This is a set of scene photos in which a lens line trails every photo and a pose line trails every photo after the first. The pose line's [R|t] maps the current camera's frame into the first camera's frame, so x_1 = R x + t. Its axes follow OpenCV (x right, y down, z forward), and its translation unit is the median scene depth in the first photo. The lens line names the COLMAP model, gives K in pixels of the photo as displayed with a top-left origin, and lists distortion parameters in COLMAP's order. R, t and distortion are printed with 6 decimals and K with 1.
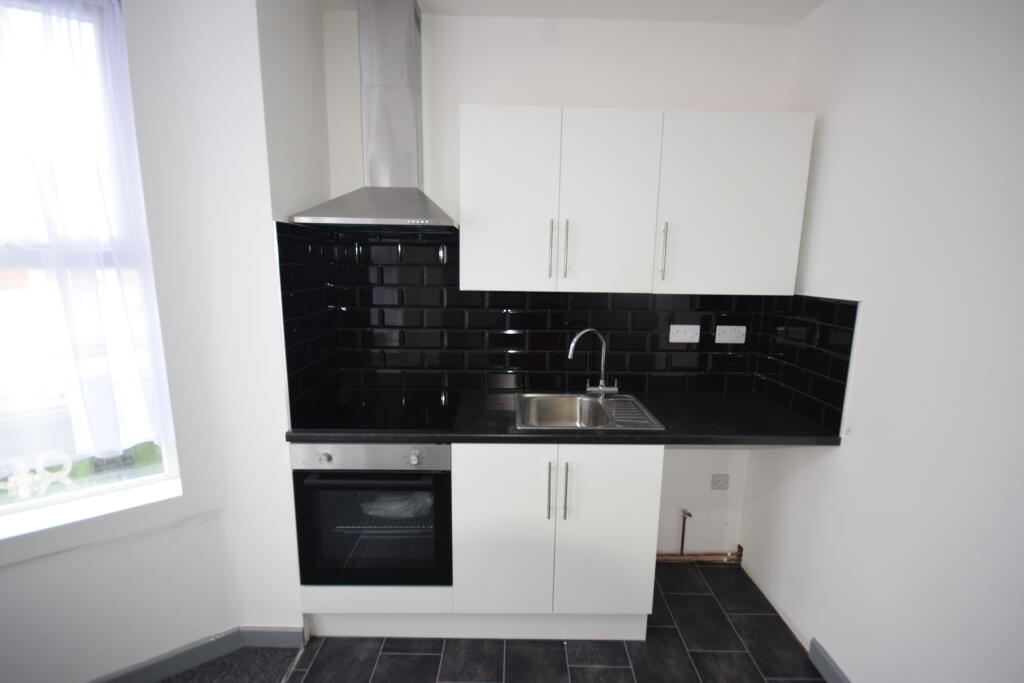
lens RADIAL K [[462.0, 0, 512.6], [0, 462.0, 355.1], [0, 0, 1]] dist [-0.000041, 0.000281]
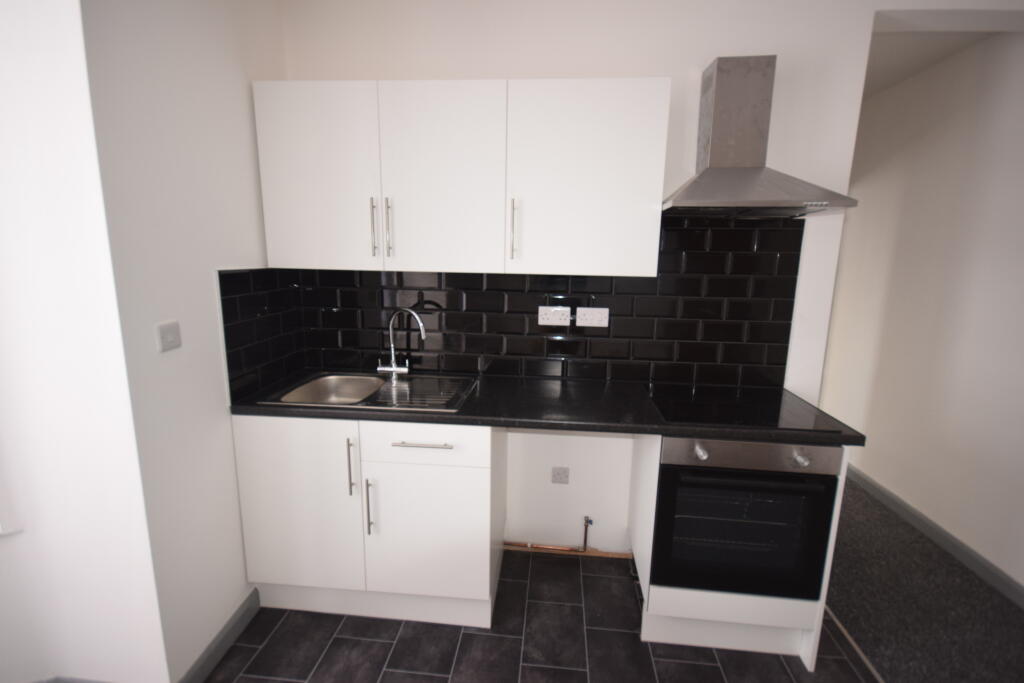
lens RADIAL K [[479.4, 0, 512.0], [0, 479.4, 341.5], [0, 0, 1]] dist [0.000570, -0.000003]
pose [[0.992655, 0.022674, -0.118837, 0.406116], [-0.022656, 0.999742, 0.001503, 0.007293], [0.118840, 0.001200, 0.992913, 0.000777]]
